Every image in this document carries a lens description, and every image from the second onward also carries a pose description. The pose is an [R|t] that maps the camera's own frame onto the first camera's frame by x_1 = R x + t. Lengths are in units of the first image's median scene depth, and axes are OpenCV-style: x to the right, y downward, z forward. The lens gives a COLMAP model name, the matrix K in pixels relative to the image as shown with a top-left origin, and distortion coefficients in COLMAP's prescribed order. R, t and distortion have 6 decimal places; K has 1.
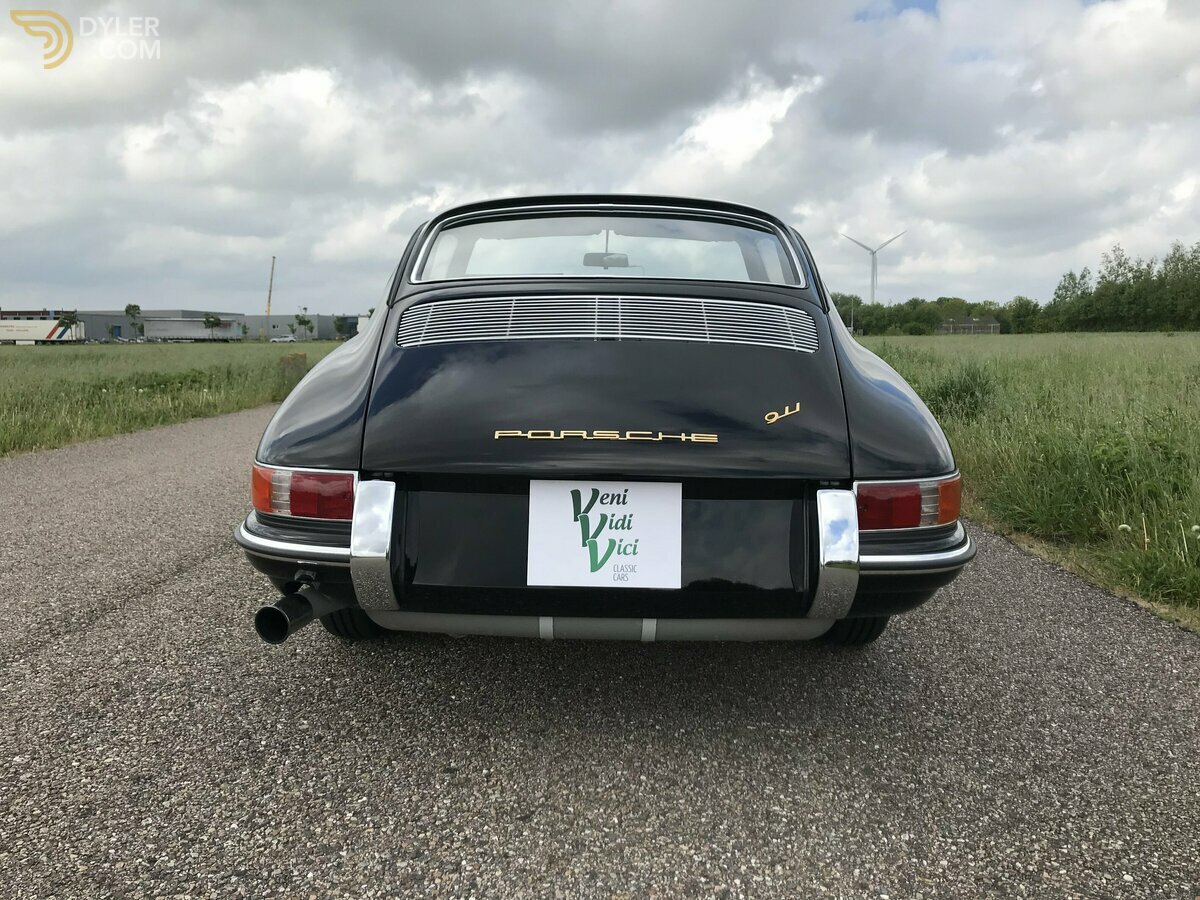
lens RADIAL K [[1000.7, 0, 600.0], [0, 1000.7, 450.0], [0, 0, 1]] dist [0.006361, -0.000400]
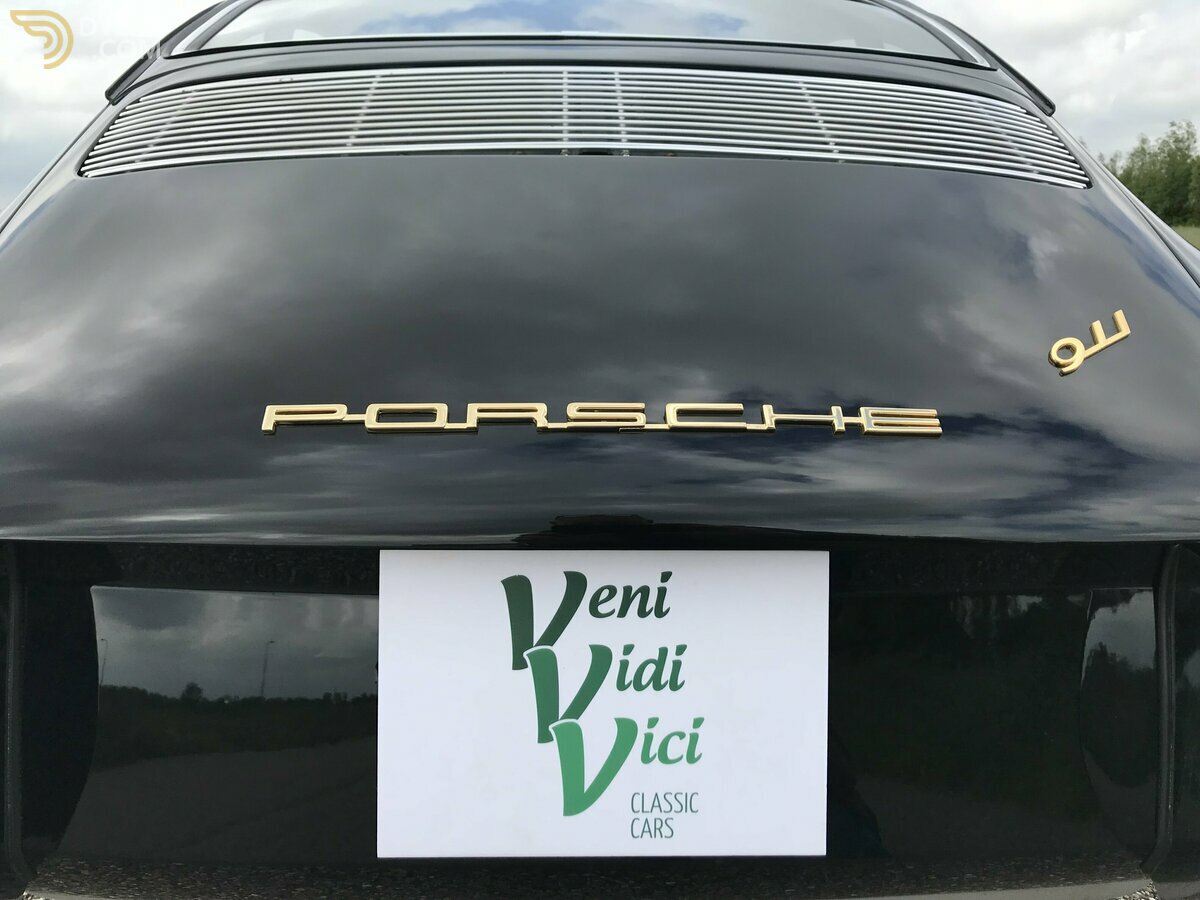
lens RADIAL K [[1000.7, 0, 600.0], [0, 1000.7, 450.0], [0, 0, 1]] dist [0.006361, -0.000400]
pose [[0.999066, -0.012090, 0.041490, -0.009790], [0.007983, 0.995179, 0.097752, -0.035494], [-0.042472, -0.097330, 0.994346, 0.669167]]
